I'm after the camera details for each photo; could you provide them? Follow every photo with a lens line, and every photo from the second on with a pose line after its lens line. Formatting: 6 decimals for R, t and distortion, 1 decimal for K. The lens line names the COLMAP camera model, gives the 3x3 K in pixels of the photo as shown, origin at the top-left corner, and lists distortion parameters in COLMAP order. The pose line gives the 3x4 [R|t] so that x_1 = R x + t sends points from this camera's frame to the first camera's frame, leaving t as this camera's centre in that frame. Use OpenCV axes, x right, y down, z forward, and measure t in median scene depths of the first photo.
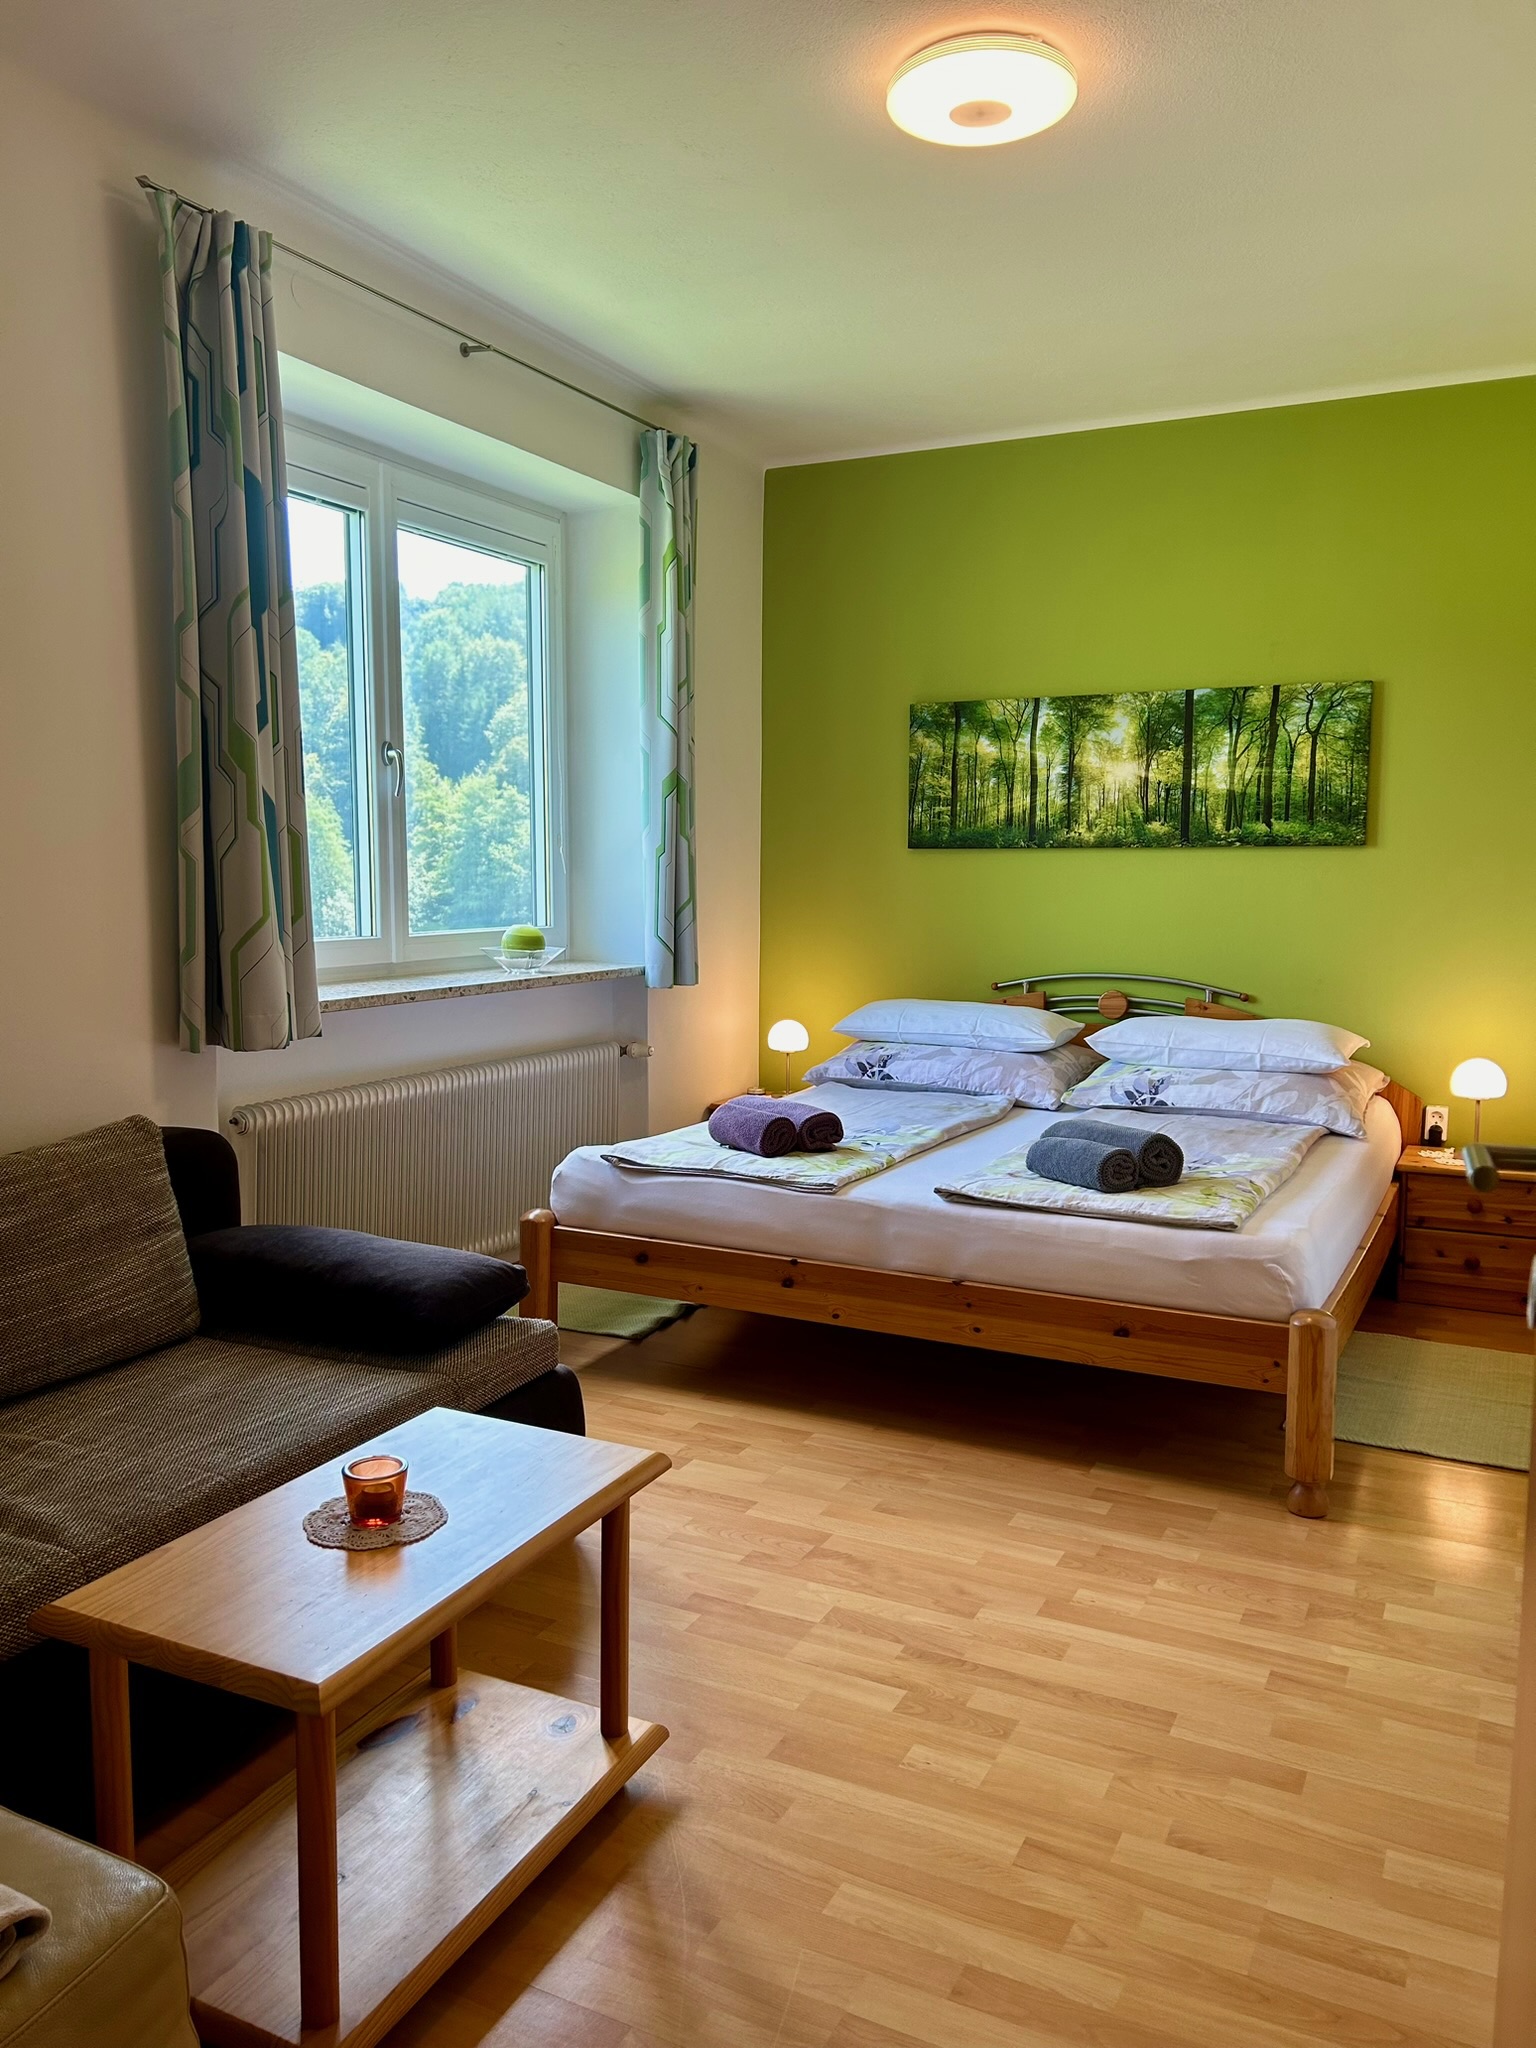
lens RADIAL K [[1563.0, 0, 771.8], [0, 1563.0, 1041.4], [0, 0, 1]] dist [0.071692, -0.076781]
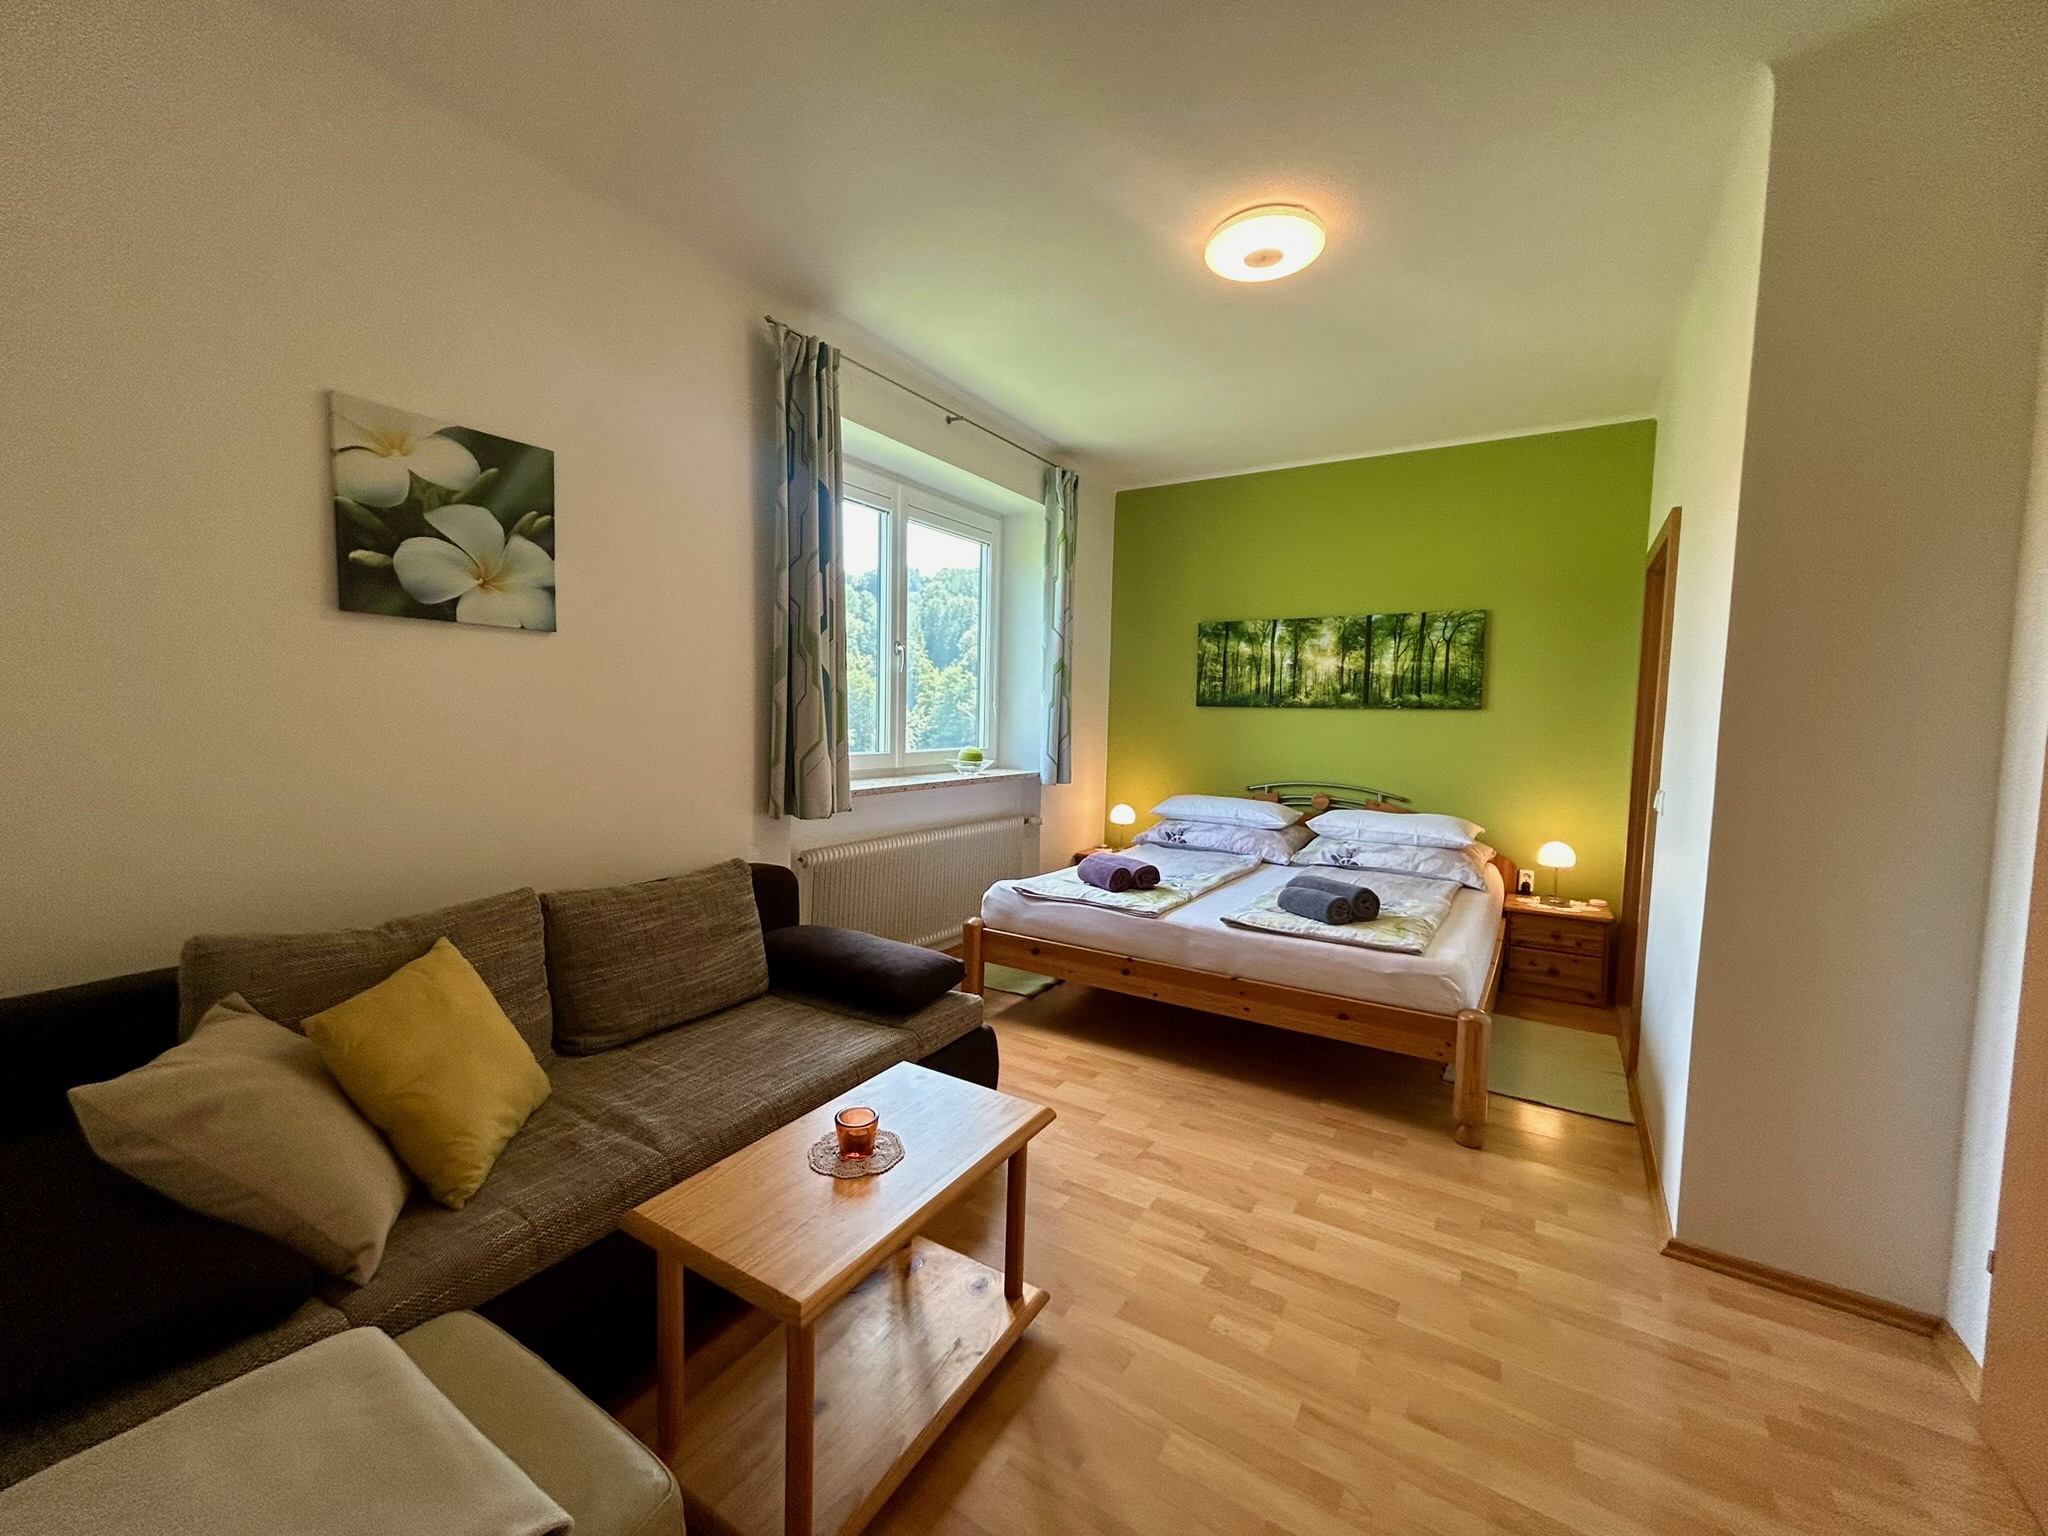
lens RADIAL K [[833.8, 0, 1022.5], [0, 833.8, 763.1], [0, 0, 1]] dist [0.001807, 0.001741]
pose [[0.994952, 0.021470, -0.098028, -0.017350], [-0.026820, 0.998203, -0.053590, -0.012950], [0.096701, 0.055948, 0.993740, 0.135931]]
